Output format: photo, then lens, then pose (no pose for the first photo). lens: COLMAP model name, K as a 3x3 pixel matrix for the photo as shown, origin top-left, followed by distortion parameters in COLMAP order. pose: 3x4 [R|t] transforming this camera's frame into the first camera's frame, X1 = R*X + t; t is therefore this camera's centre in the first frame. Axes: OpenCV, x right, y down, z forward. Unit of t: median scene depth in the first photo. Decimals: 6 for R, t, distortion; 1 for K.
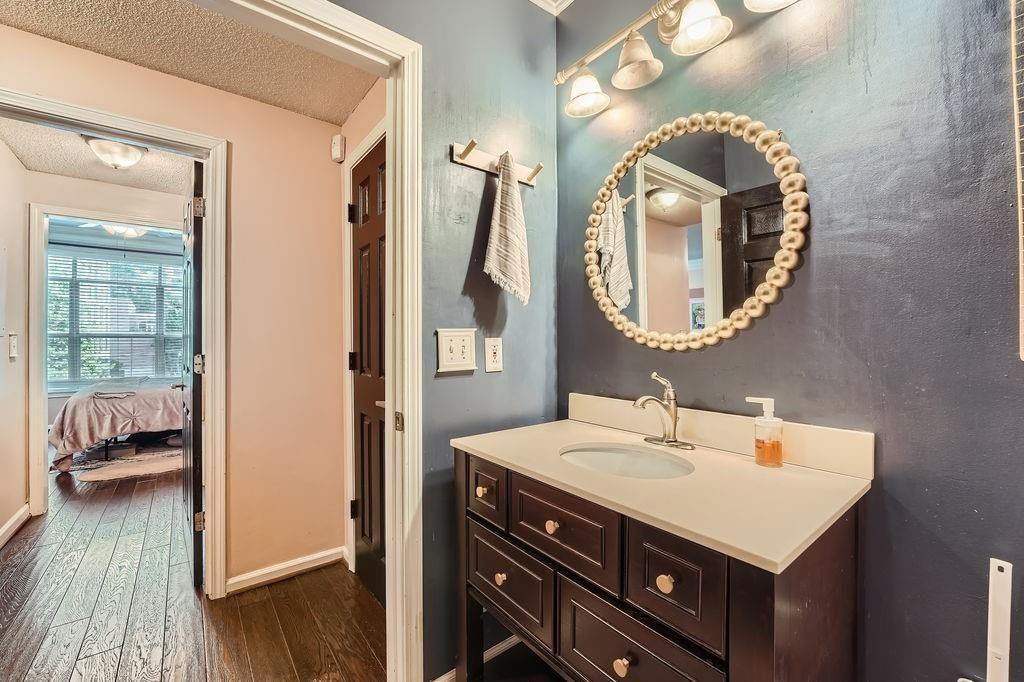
lens RADIAL K [[421.5, 0, 511.8], [0, 421.5, 340.2], [0, 0, 1]] dist [-0.003303, -0.000296]
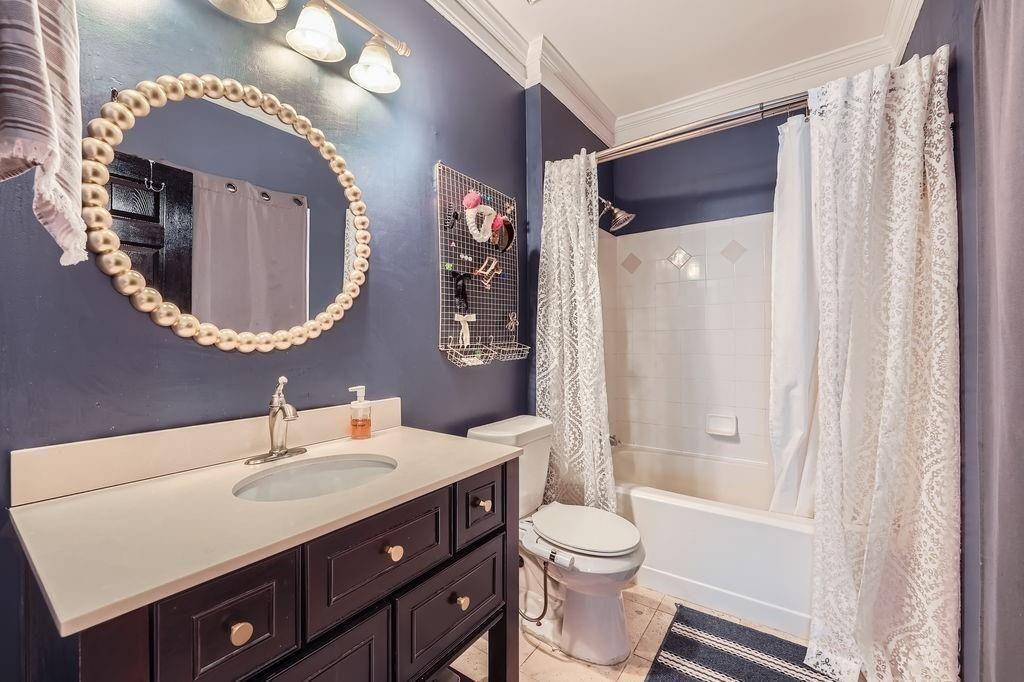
lens RADIAL K [[421.5, 0, 512.0], [0, 421.5, 338.5], [0, 0, 1]] dist [-0.003303, -0.000296]
pose [[-0.273361, -0.004424, 0.961901, -0.686645], [-0.006743, 0.999974, 0.002683, -0.011524], [-0.961888, -0.005753, -0.273384, 0.832109]]
